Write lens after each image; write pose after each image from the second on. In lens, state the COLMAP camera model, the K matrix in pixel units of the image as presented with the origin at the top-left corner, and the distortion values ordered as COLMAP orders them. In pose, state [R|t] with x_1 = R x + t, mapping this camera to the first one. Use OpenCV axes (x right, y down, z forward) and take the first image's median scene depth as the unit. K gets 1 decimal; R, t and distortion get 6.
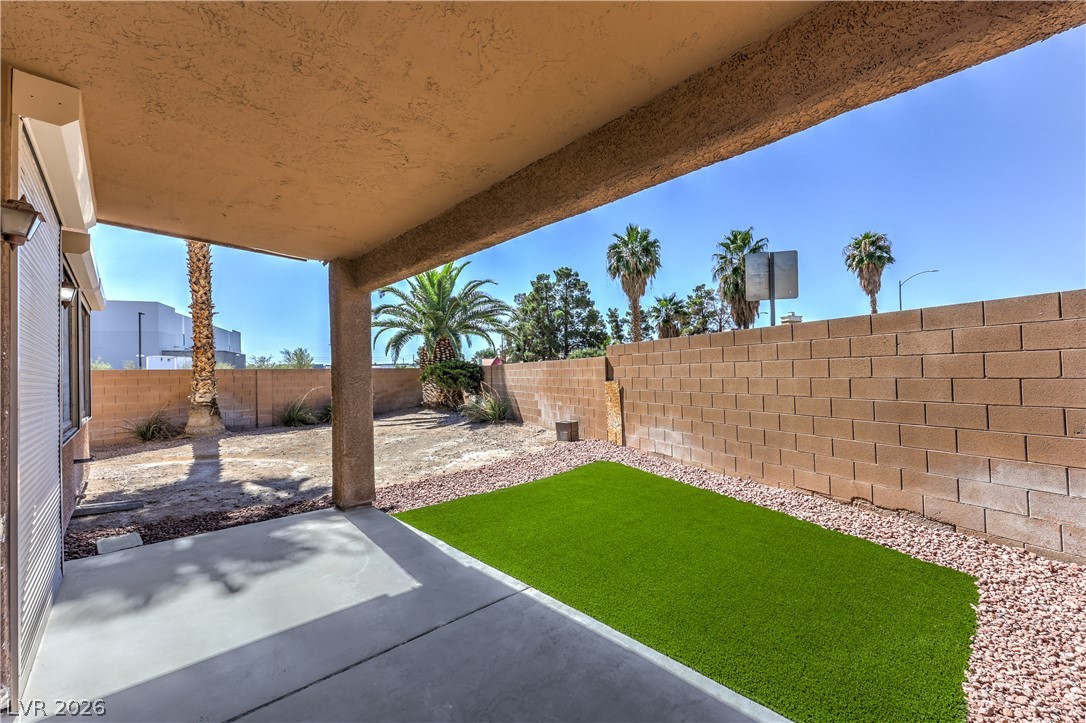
lens RADIAL K [[447.6, 0, 550.6], [0, 447.6, 364.1], [0, 0, 1]] dist [0.002509, 0.000325]
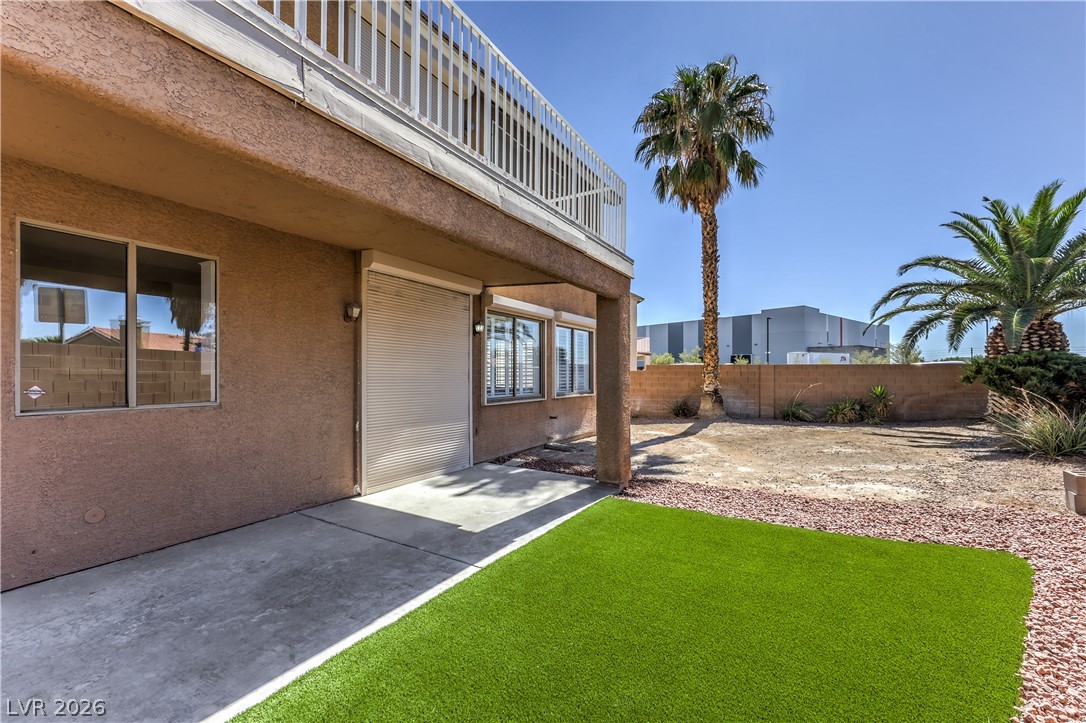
lens RADIAL K [[447.6, 0, 552.0], [0, 447.6, 369.3], [0, 0, 1]] dist [0.002509, 0.000325]
pose [[0.279164, 0.015708, -0.960115, 0.309191], [0.008755, 0.999783, 0.018902, -0.002937], [0.960204, -0.013682, 0.278966, 0.254293]]
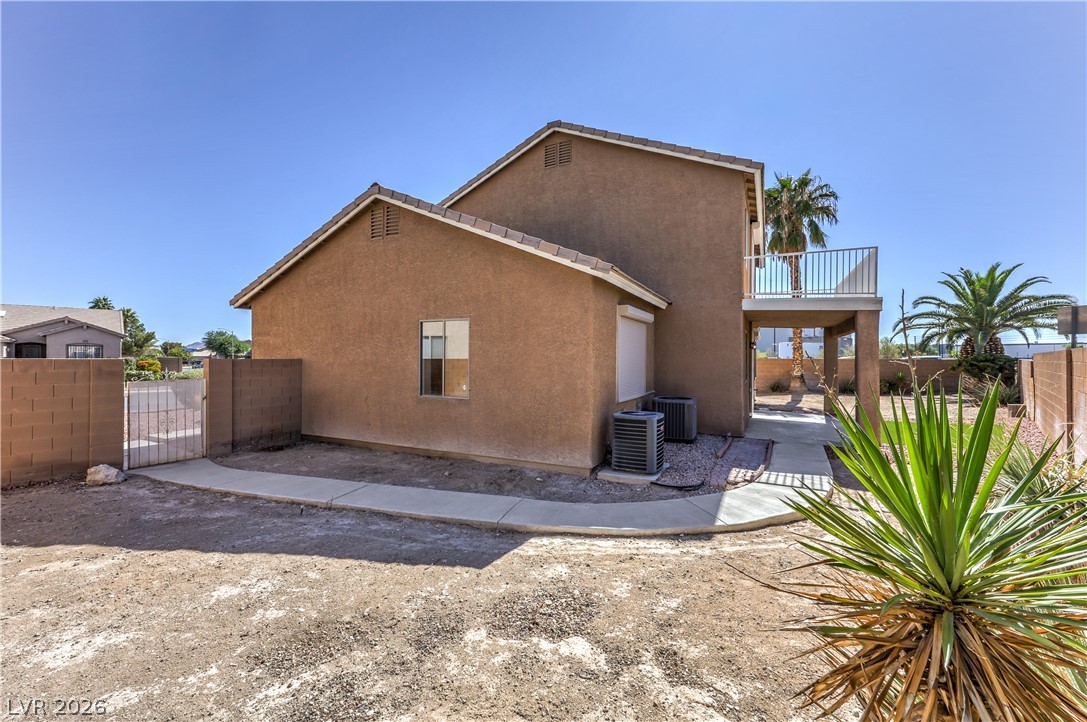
lens RADIAL K [[448.0, 0, 542.9], [0, 448.0, 355.9], [0, 0, 1]] dist [0.002509, 0.000325]
pose [[0.344057, 0.019113, -0.938754, 0.765663], [0.007245, 0.999709, 0.023009, -0.061552], [0.938921, -0.014718, 0.343819, -0.810510]]
